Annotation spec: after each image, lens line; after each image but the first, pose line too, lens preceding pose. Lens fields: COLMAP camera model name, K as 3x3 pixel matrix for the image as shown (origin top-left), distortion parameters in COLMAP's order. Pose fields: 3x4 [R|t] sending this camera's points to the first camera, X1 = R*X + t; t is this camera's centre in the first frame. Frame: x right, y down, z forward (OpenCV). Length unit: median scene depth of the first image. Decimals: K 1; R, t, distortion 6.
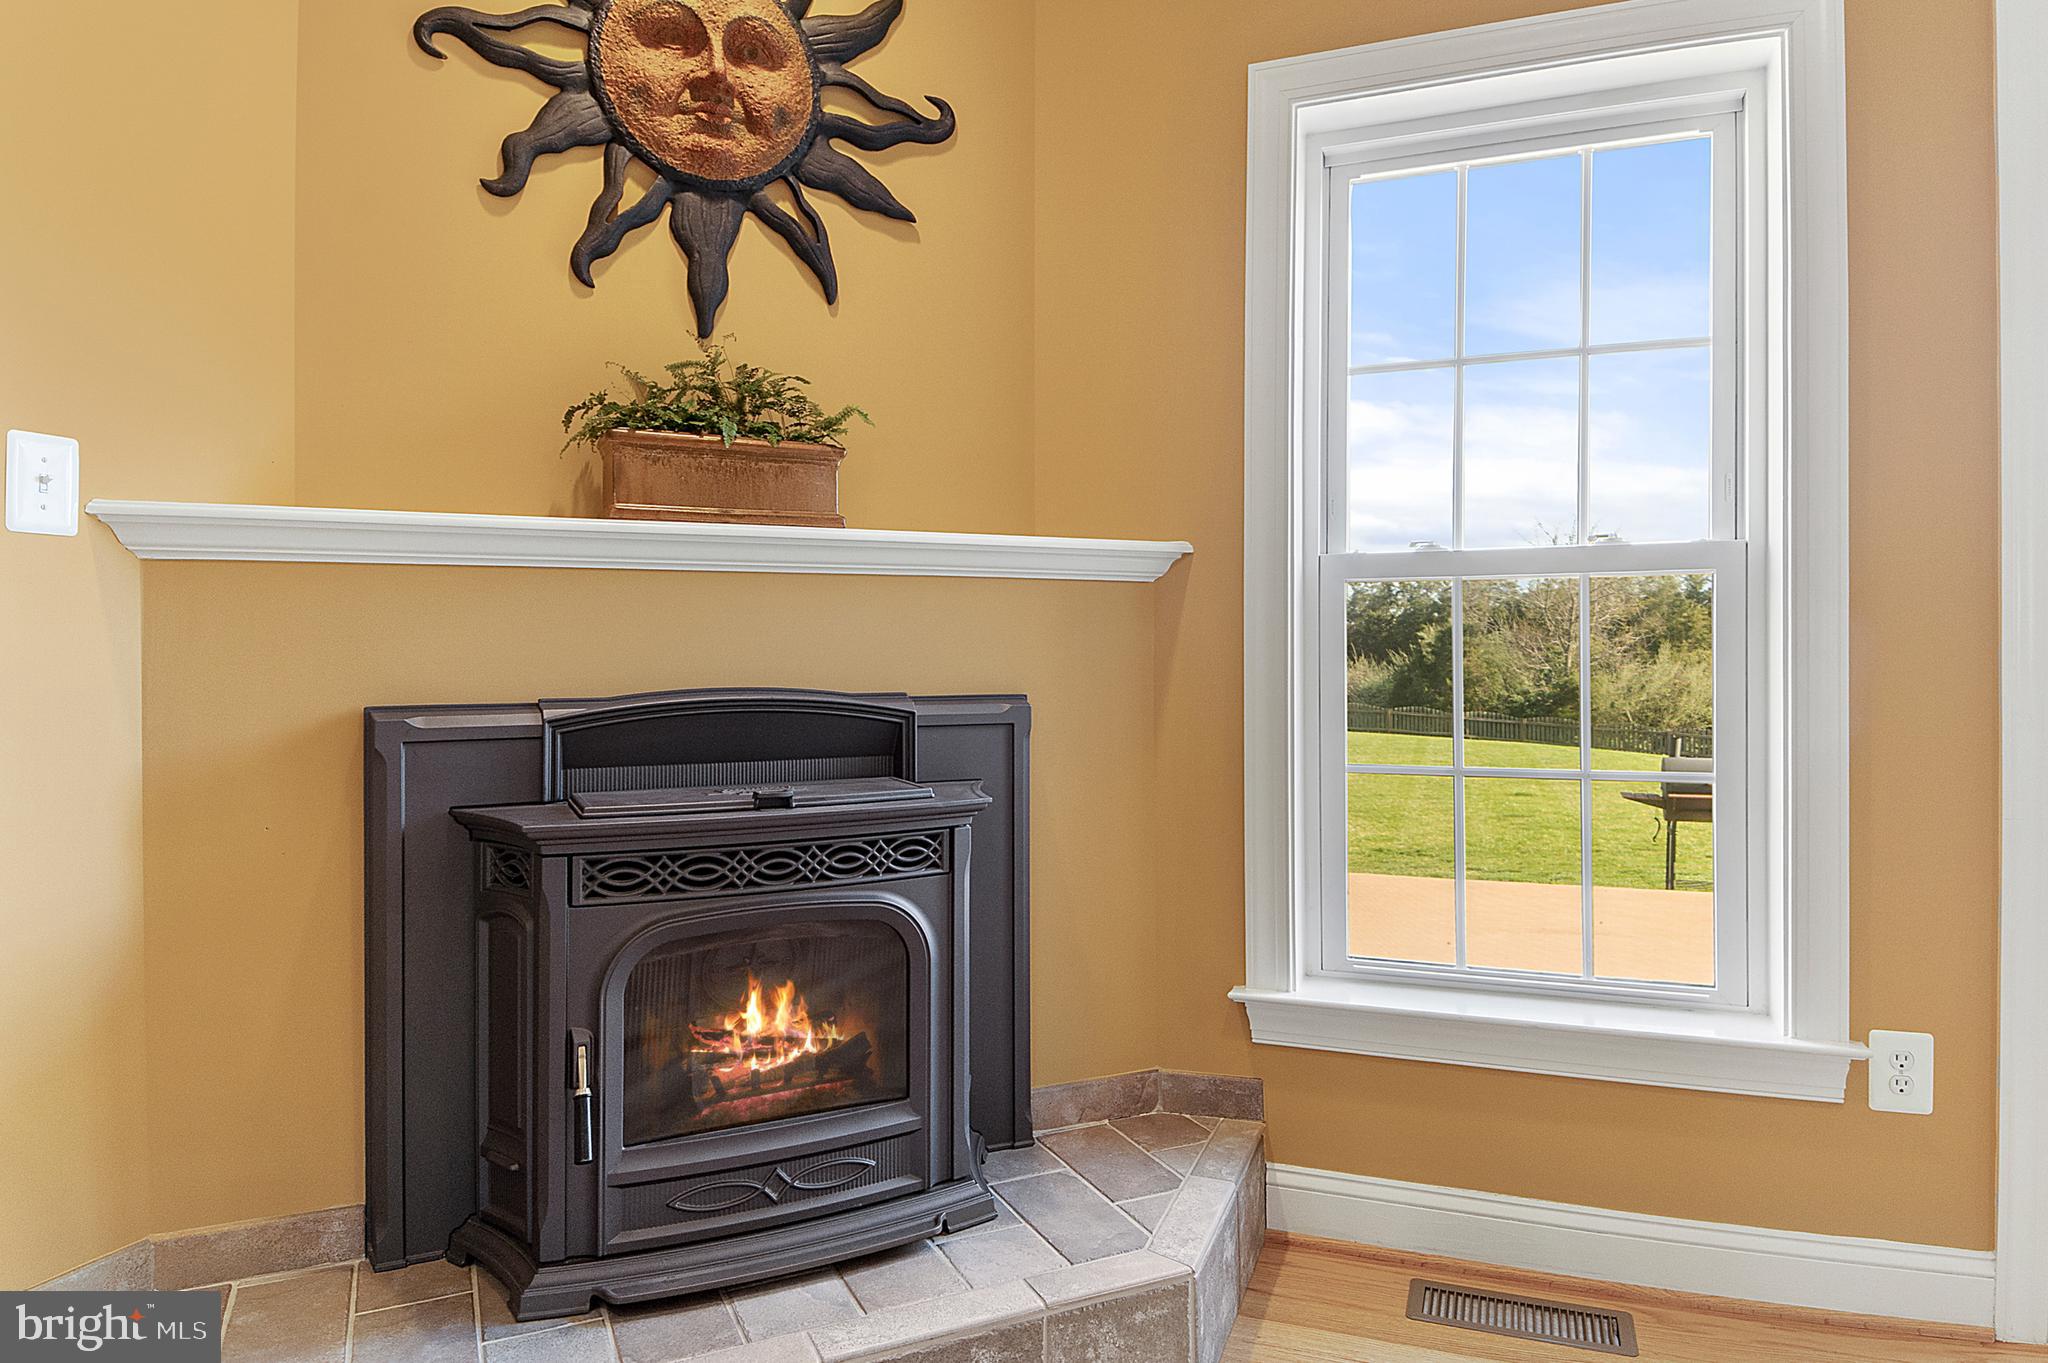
lens RADIAL K [[1251.6, 0, 1024.0], [0, 1251.6, 681.5], [0, 0, 1]] dist [-0.001188, -0.000837]
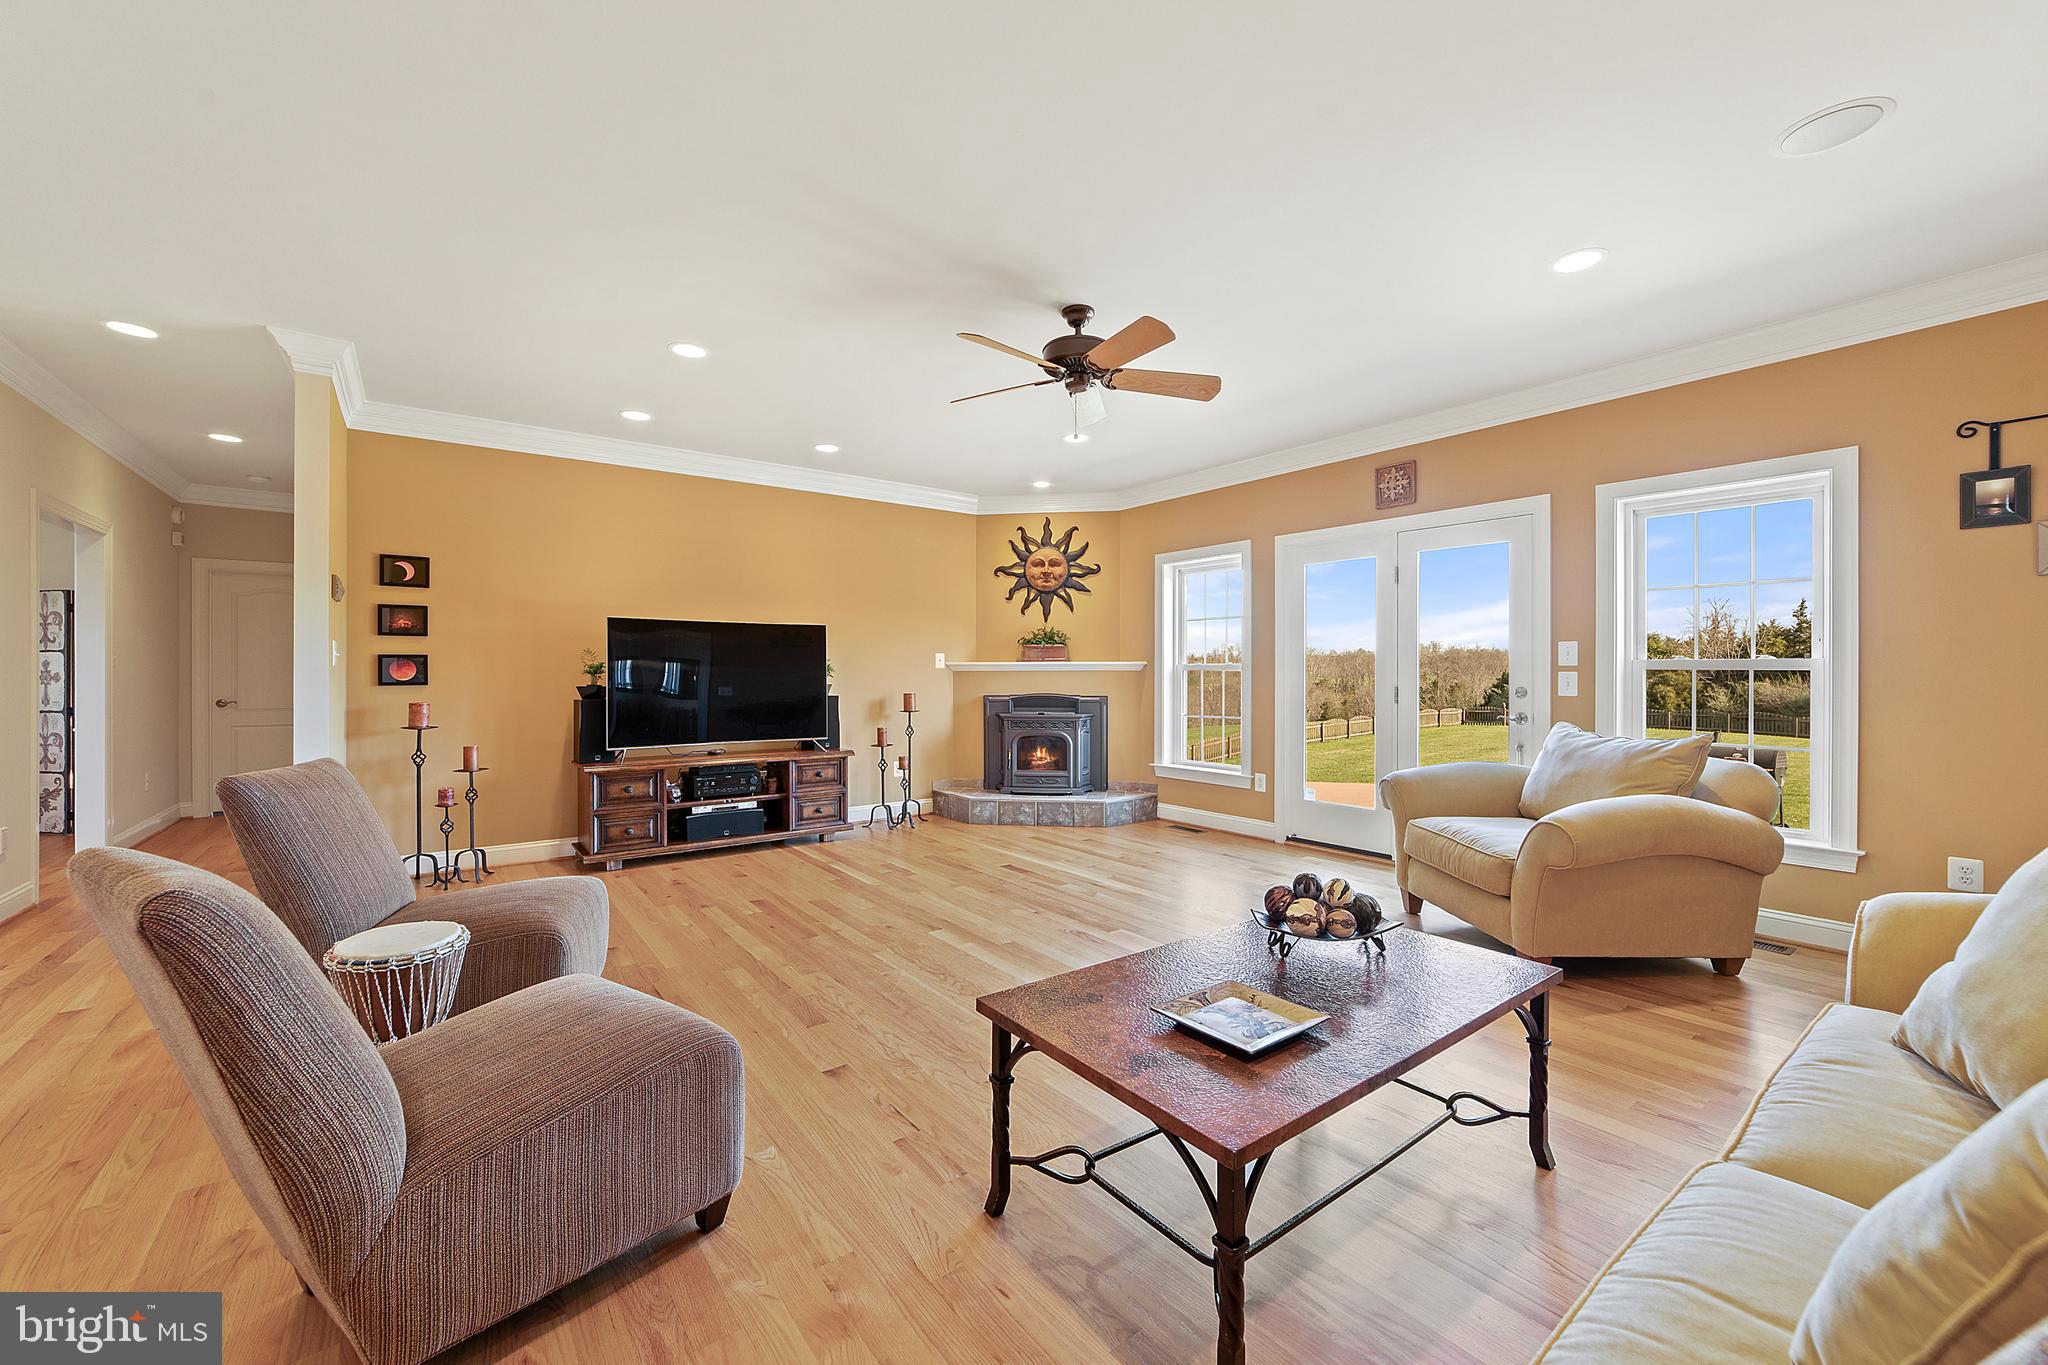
lens RADIAL K [[799.9, 0, 999.4], [0, 799.9, 661.4], [0, 0, 1]] dist [0.000718, 0.000071]
pose [[0.828543, -0.000592, -0.559924, 1.411245], [-0.009663, 0.999835, -0.015356, -0.069547], [0.559841, 0.018134, 0.828401, -1.785931]]
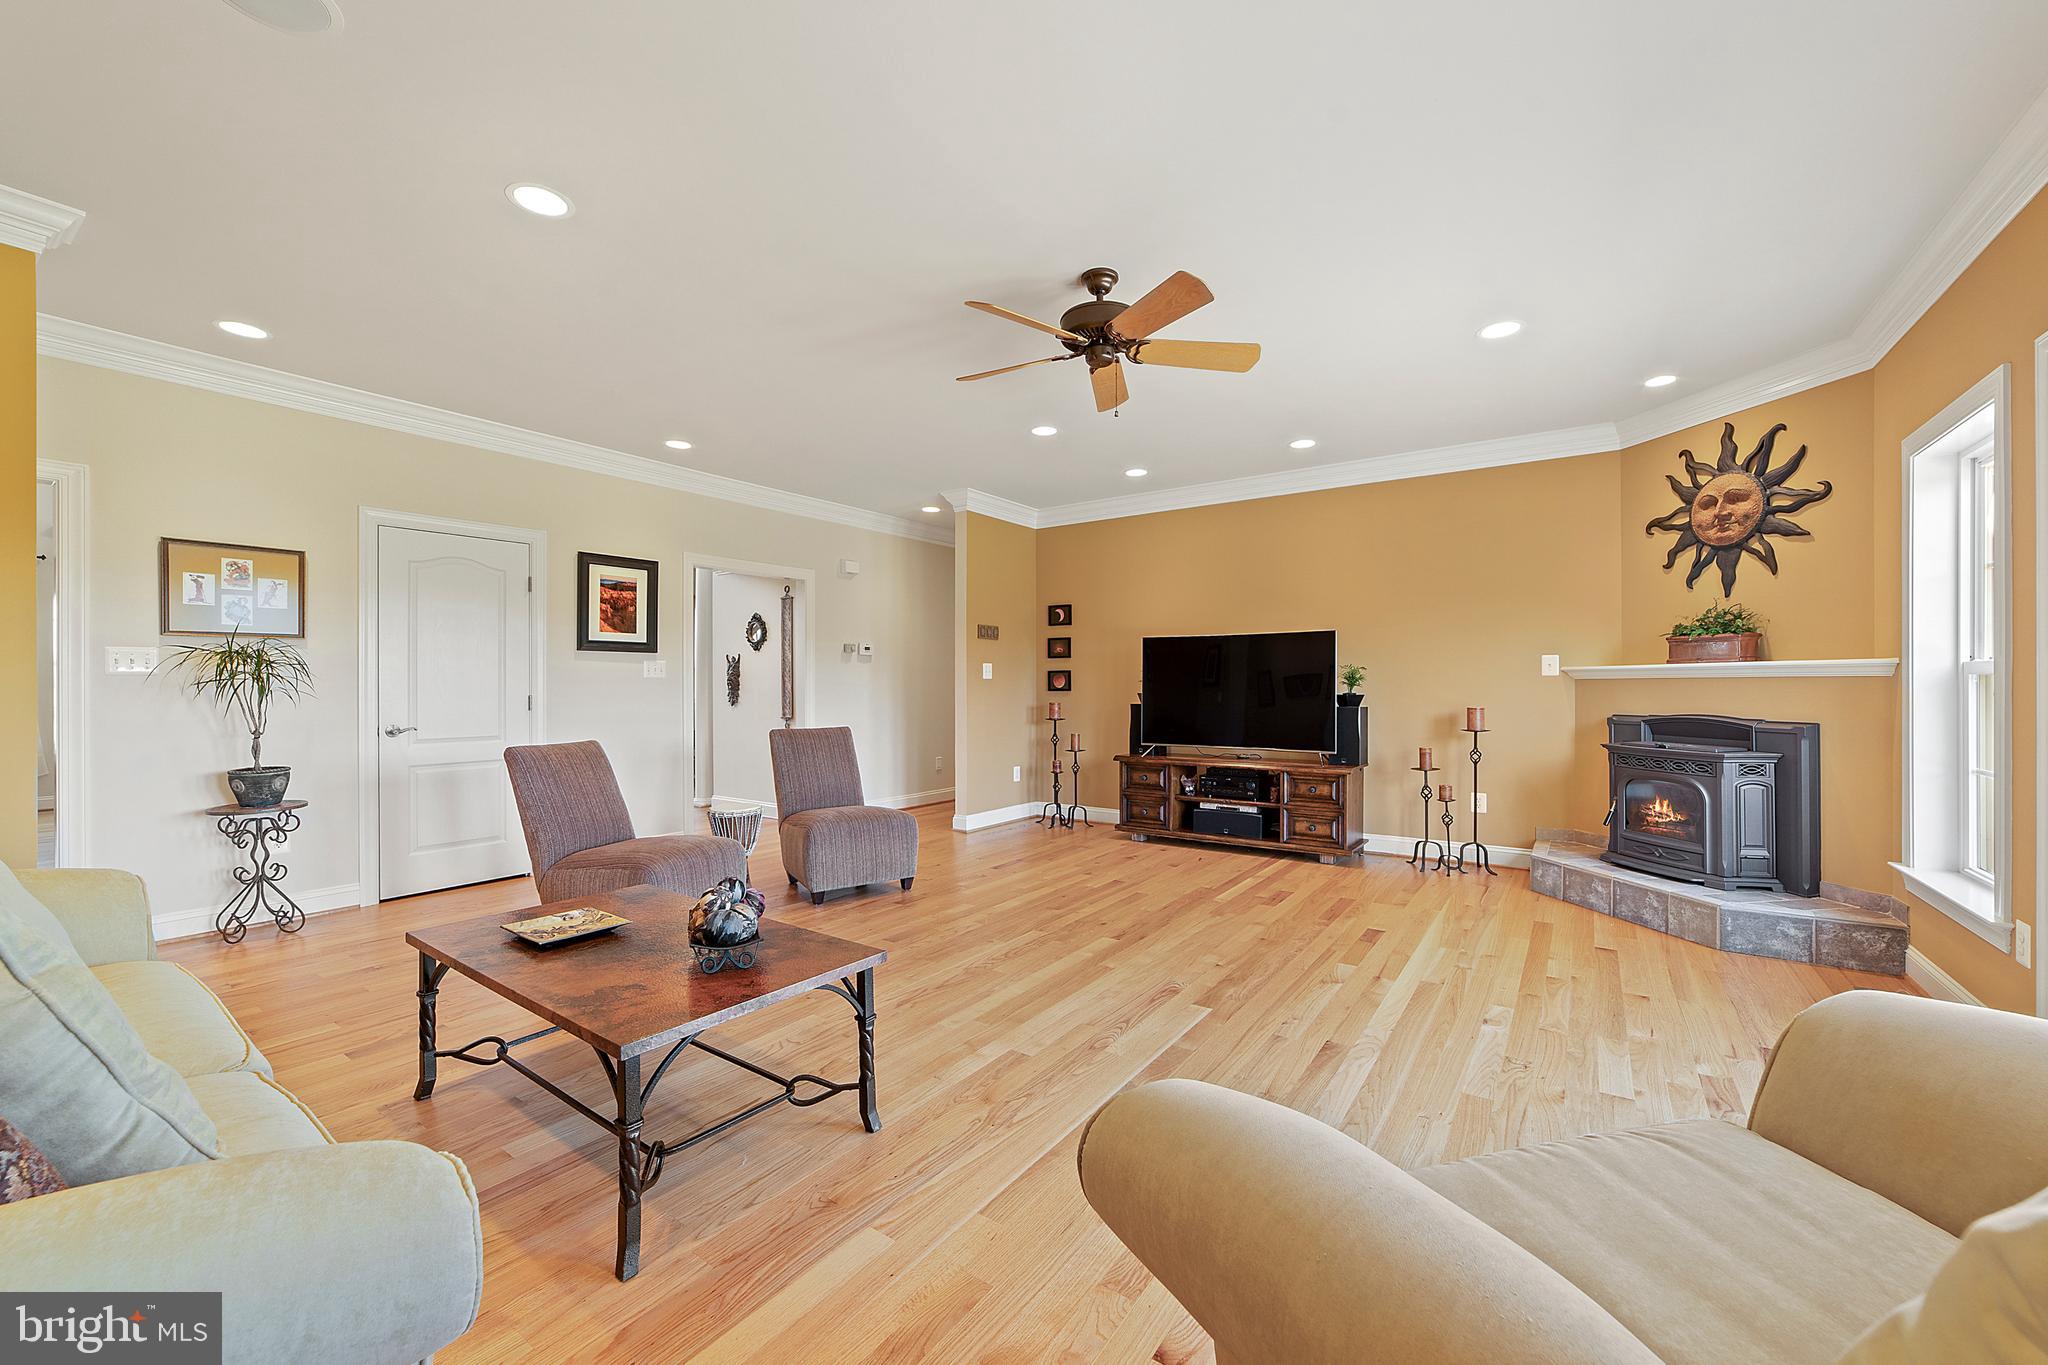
lens RADIAL K [[798.2, 0, 1029.2], [0, 798.2, 680.1], [0, 0, 1]] dist [-0.022775, 0.008269]
pose [[-0.262028, 0.008168, -0.965026, 2.062100], [-0.000076, 0.999964, 0.008485, -0.094497], [0.965060, 0.002297, -0.262018, -0.122555]]
